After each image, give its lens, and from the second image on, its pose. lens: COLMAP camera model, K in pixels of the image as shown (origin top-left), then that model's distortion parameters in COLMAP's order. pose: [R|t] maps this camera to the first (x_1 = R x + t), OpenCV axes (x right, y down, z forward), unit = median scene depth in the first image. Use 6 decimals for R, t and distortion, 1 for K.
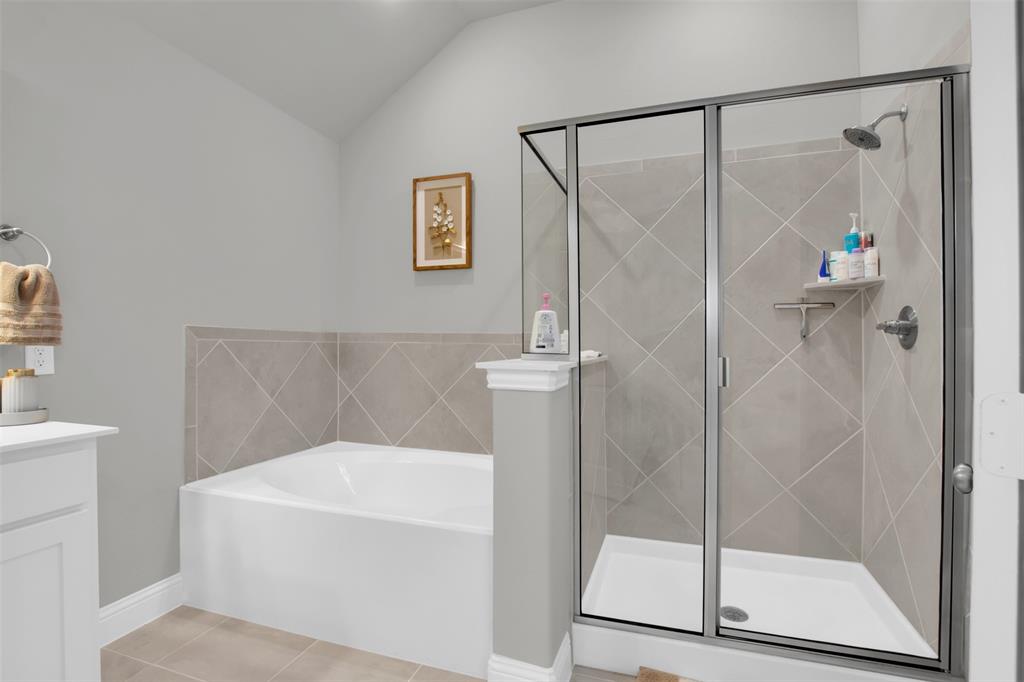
lens RADIAL K [[484.6, 0, 510.5], [0, 484.6, 341.4], [0, 0, 1]] dist [-0.032327, 0.001900]
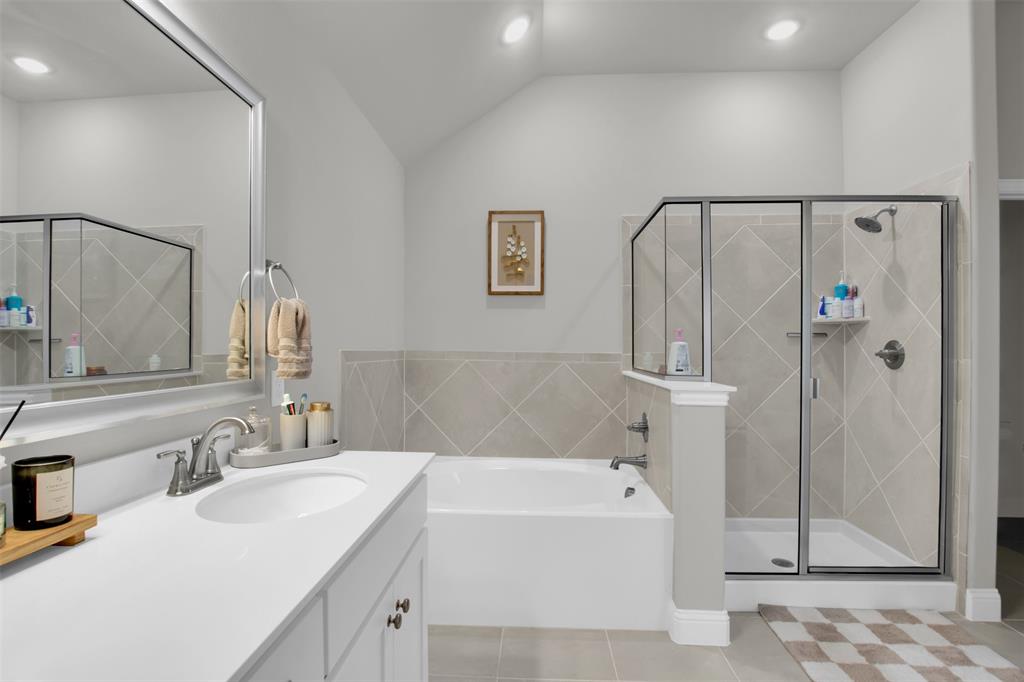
lens RADIAL K [[484.6, 0, 512.0], [0, 484.6, 344.1], [0, 0, 1]] dist [-0.032327, 0.001900]
pose [[0.962595, 0.003594, 0.270919, -0.467034], [-0.004226, 0.999990, 0.001748, -0.038605], [-0.270910, -0.002827, 0.962600, -0.074415]]
